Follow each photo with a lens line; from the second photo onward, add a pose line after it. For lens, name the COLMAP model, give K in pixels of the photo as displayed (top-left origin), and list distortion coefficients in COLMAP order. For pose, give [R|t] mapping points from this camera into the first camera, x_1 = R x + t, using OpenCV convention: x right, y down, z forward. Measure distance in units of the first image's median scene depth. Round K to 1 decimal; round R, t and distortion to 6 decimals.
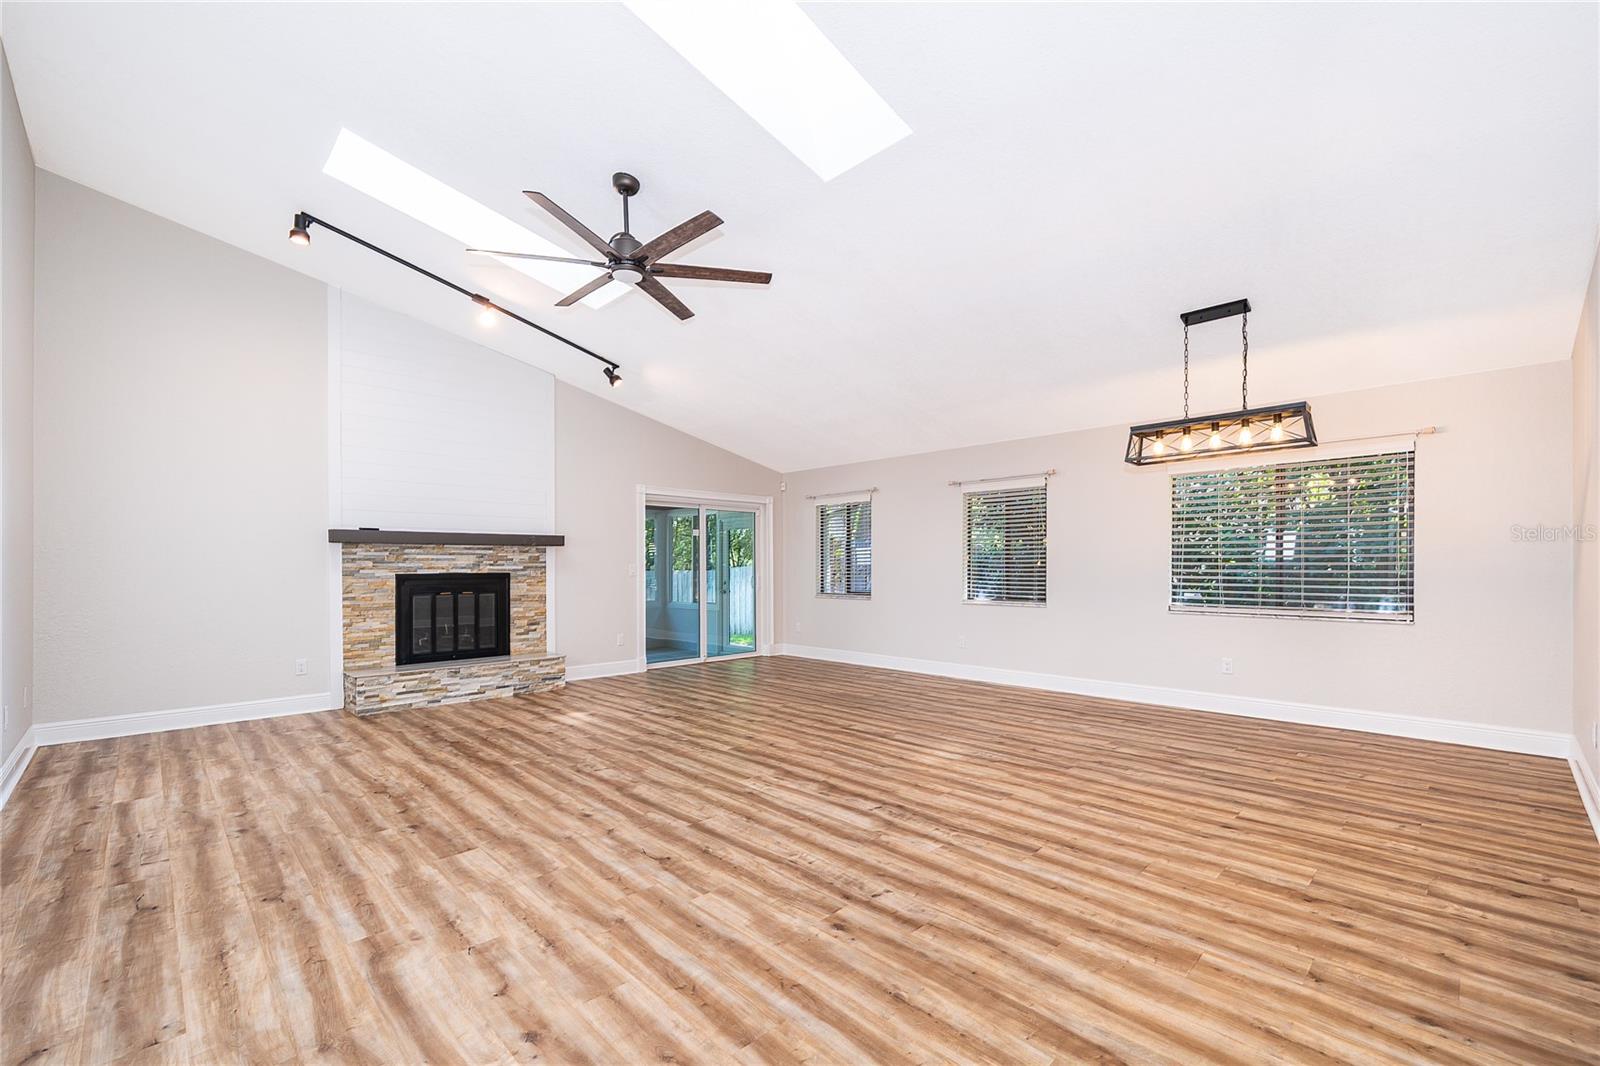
lens RADIAL K [[669.1, 0, 800.1], [0, 669.1, 566.3], [0, 0, 1]] dist [-0.001062, -0.000416]
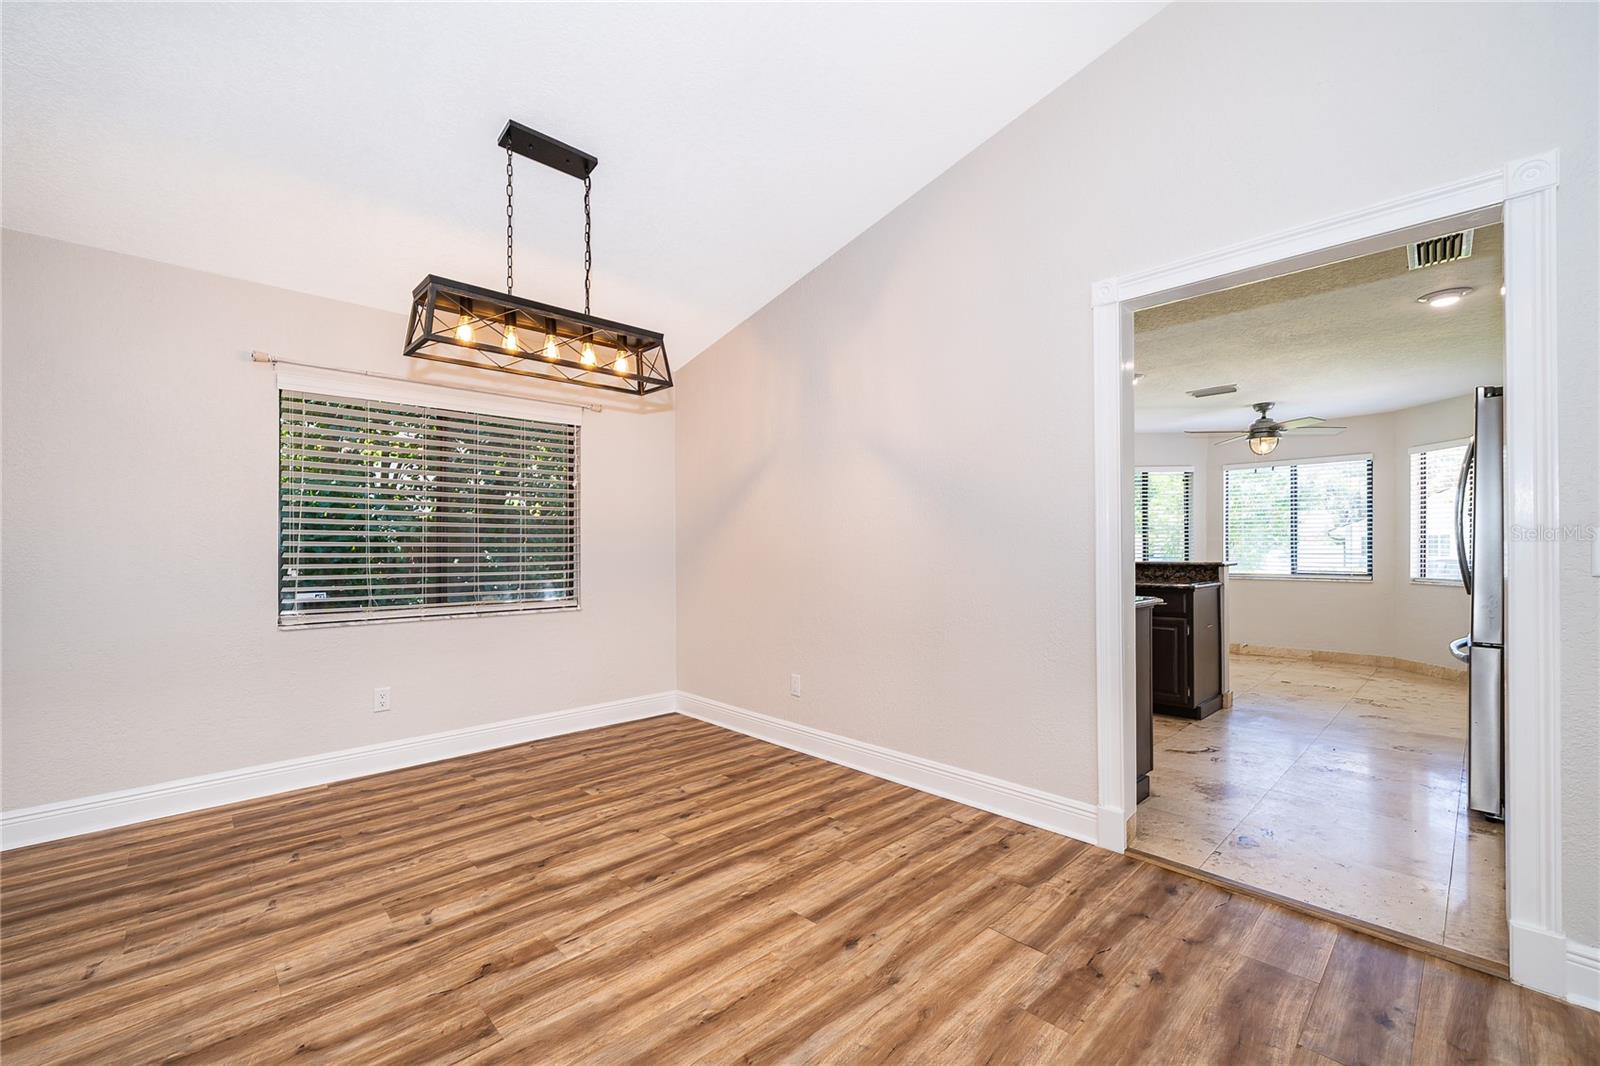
lens RADIAL K [[656.1, 0, 796.1], [0, 656.1, 548.9], [0, 0, 1]] dist [-0.001395, -0.000164]
pose [[0.018615, 0.001981, 0.999825, -0.000685], [0.005290, 0.999984, -0.002080, 0.004994], [-0.999813, 0.005327, 0.018605, 0.713558]]
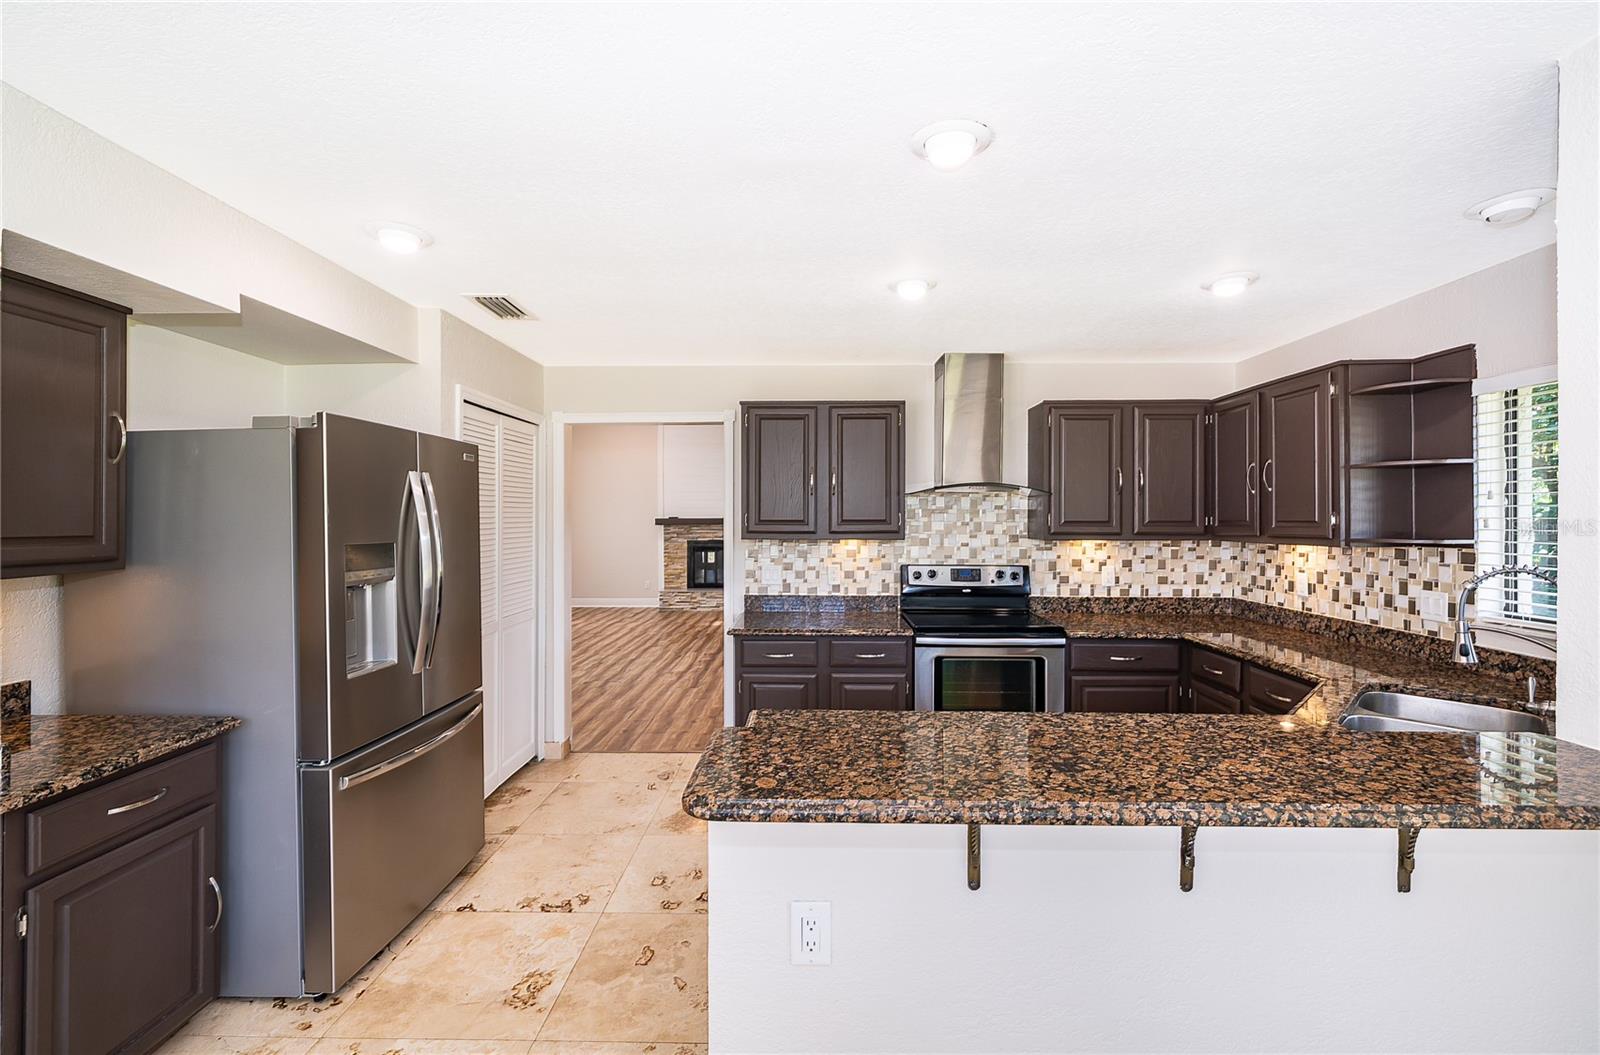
lens RADIAL K [[680.6, 0, 801.6], [0, 680.6, 516.6], [0, 0, 1]] dist [-0.000307, -0.000211]
pose [[0.698877, -0.000566, -0.715242, 1.353231], [0.001392, 0.999999, 0.000569, -0.076348], [0.715241, -0.001393, 0.698877, -0.168571]]
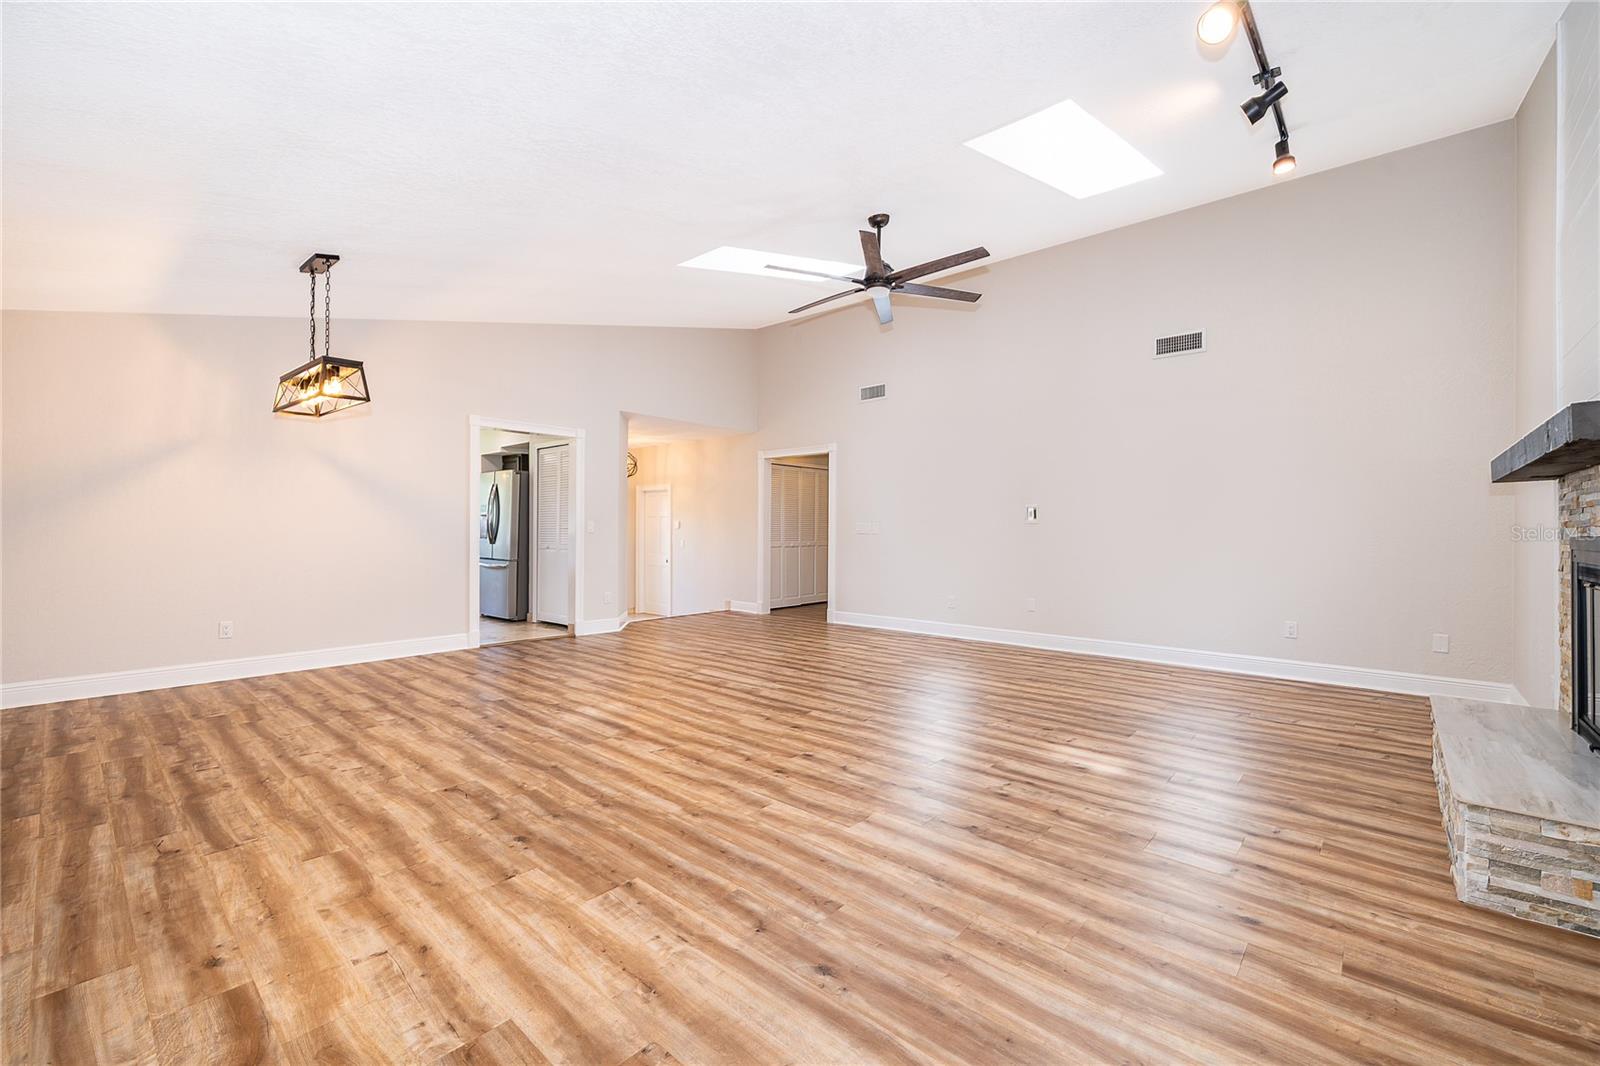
lens RADIAL K [[665.1, 0, 795.3], [0, 665.1, 524.4], [0, 0, 1]] dist [0.000543, -0.000096]
pose [[-0.998076, -0.003048, -0.061933, -0.023320], [-0.002564, 0.999965, -0.007903, 0.010872], [0.061955, -0.007729, -0.998049, 1.918866]]
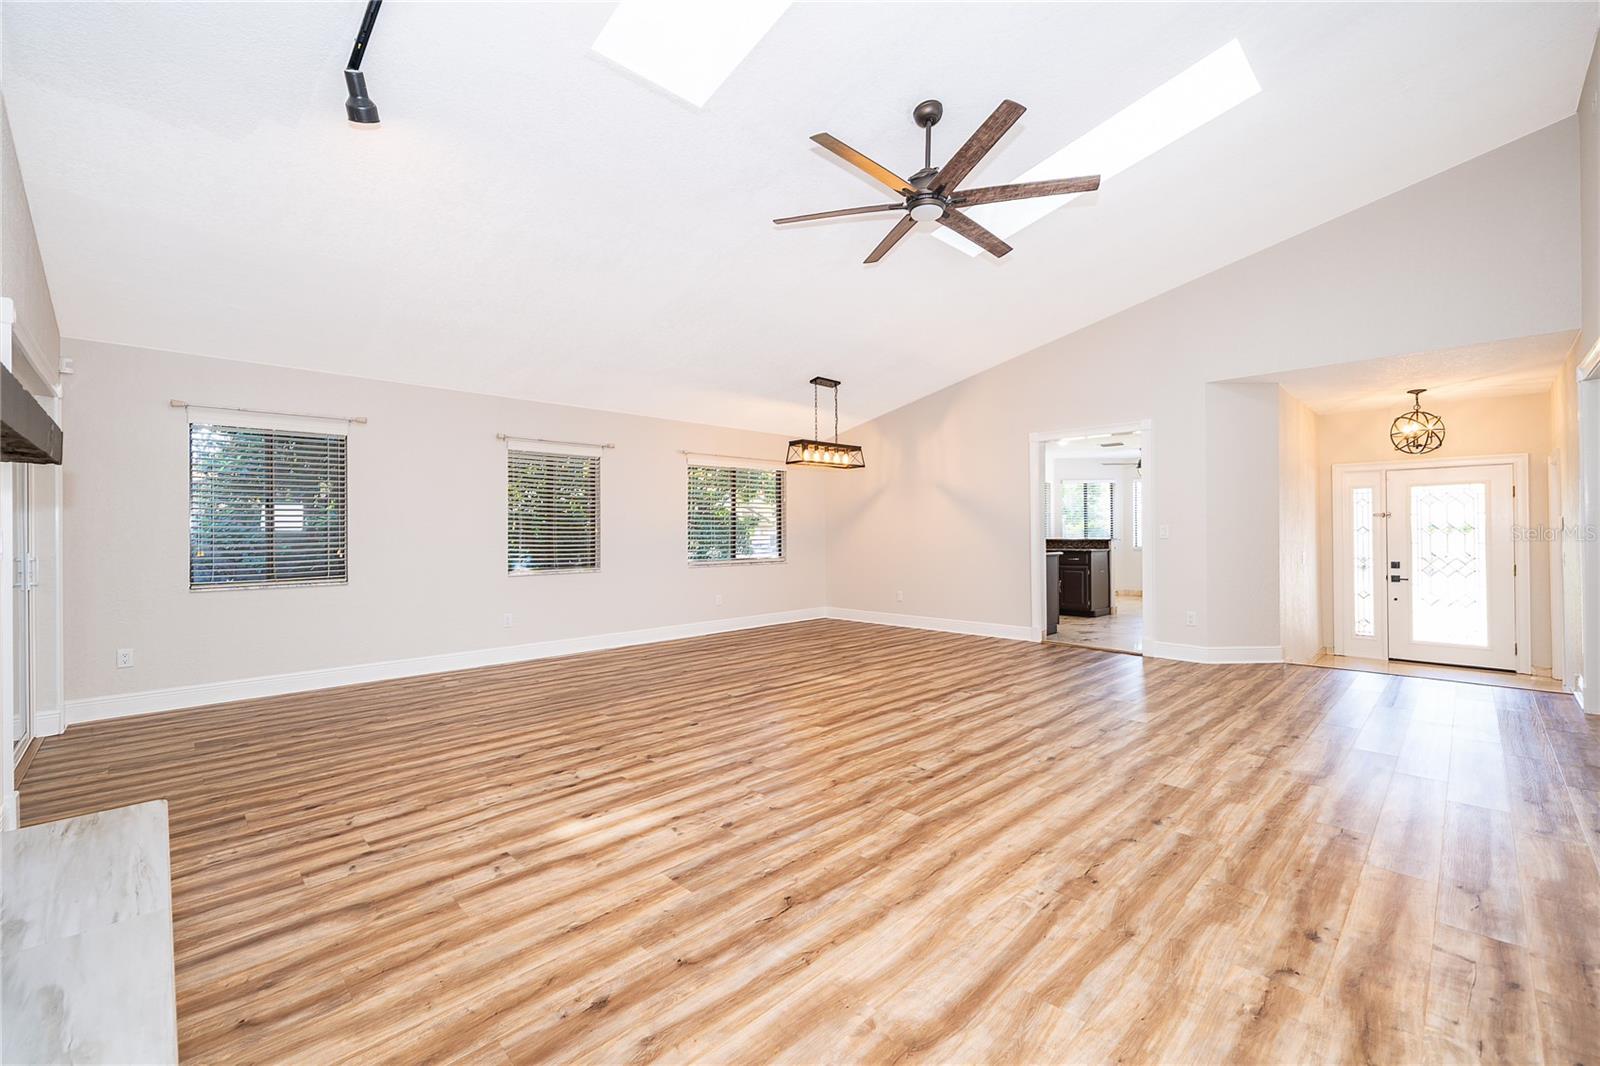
lens RADIAL K [[659.7, 0, 796.5], [0, 659.7, 534.5], [0, 0, 1]] dist [0.000792, 0.000423]
pose [[0.006216, -0.000695, 0.999980, -0.998485], [0.006459, 0.999979, 0.000655, 0.005635], [-0.999960, 0.006455, 0.006220, 1.010725]]
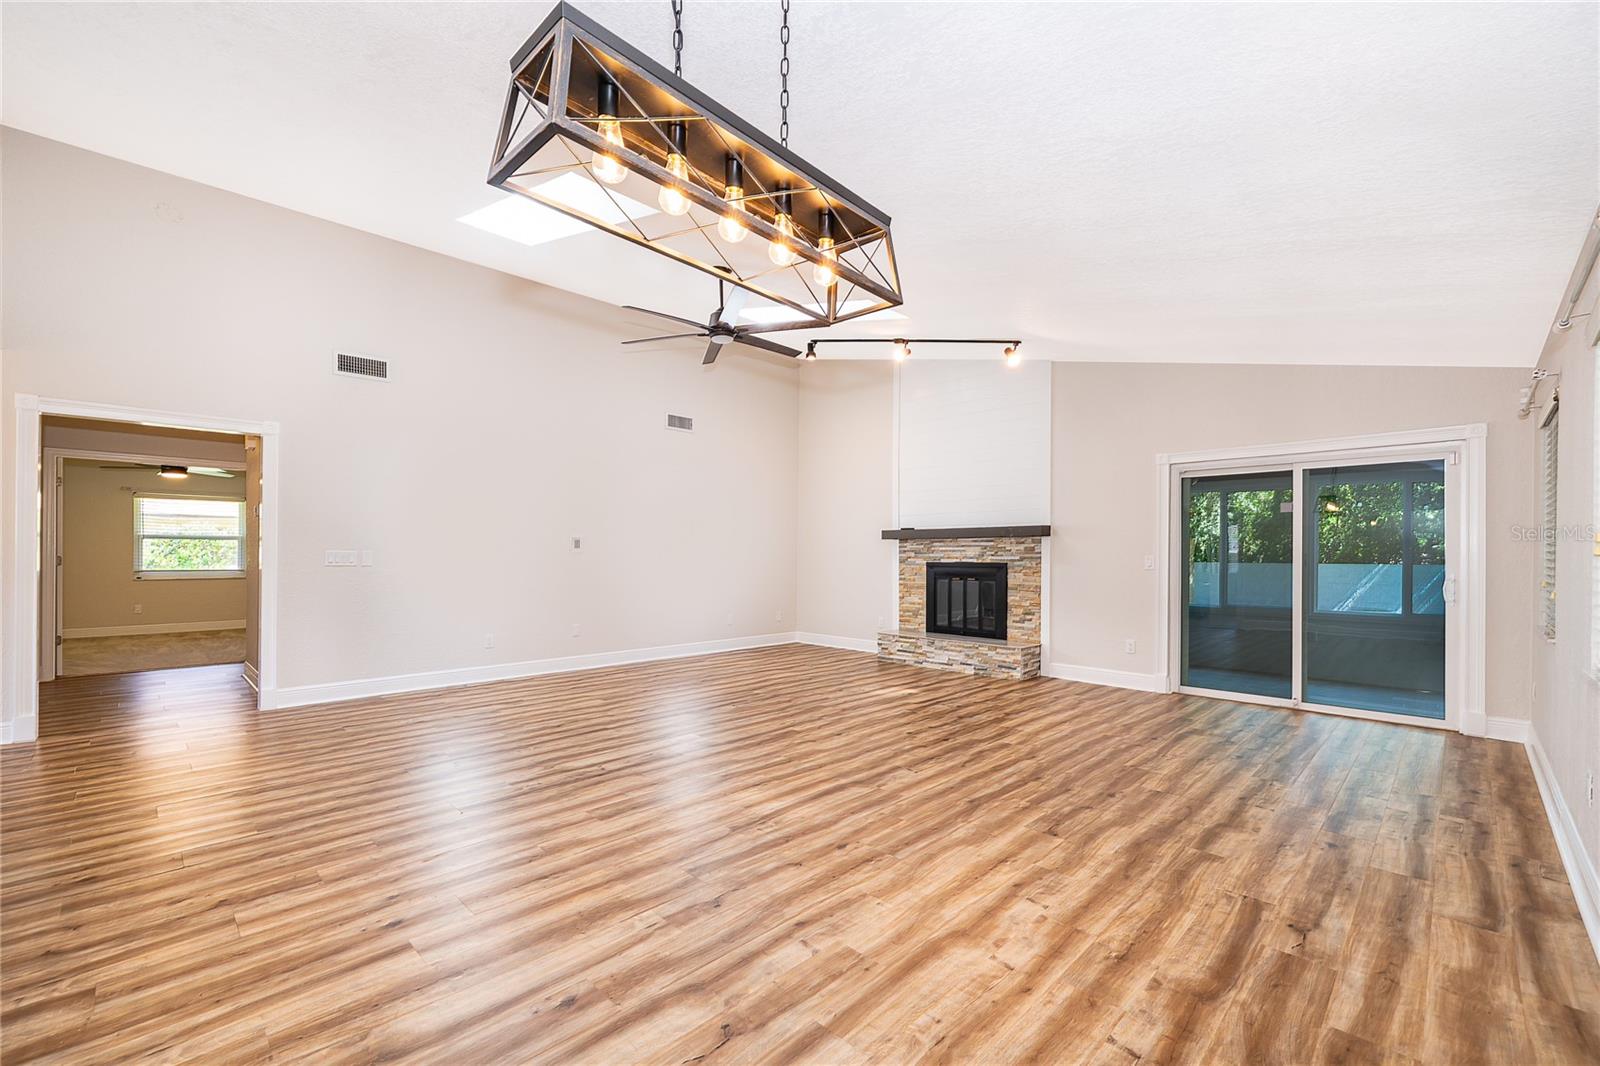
lens RADIAL K [[669.1, 0, 800.1], [0, 669.1, 566.3], [0, 0, 1]] dist [-0.001062, -0.000416]
pose [[0.015991, 0.018685, -0.999698, 0.928069], [-0.005292, 0.999813, 0.018603, -0.004356], [0.999858, 0.004993, 0.016087, 0.974312]]
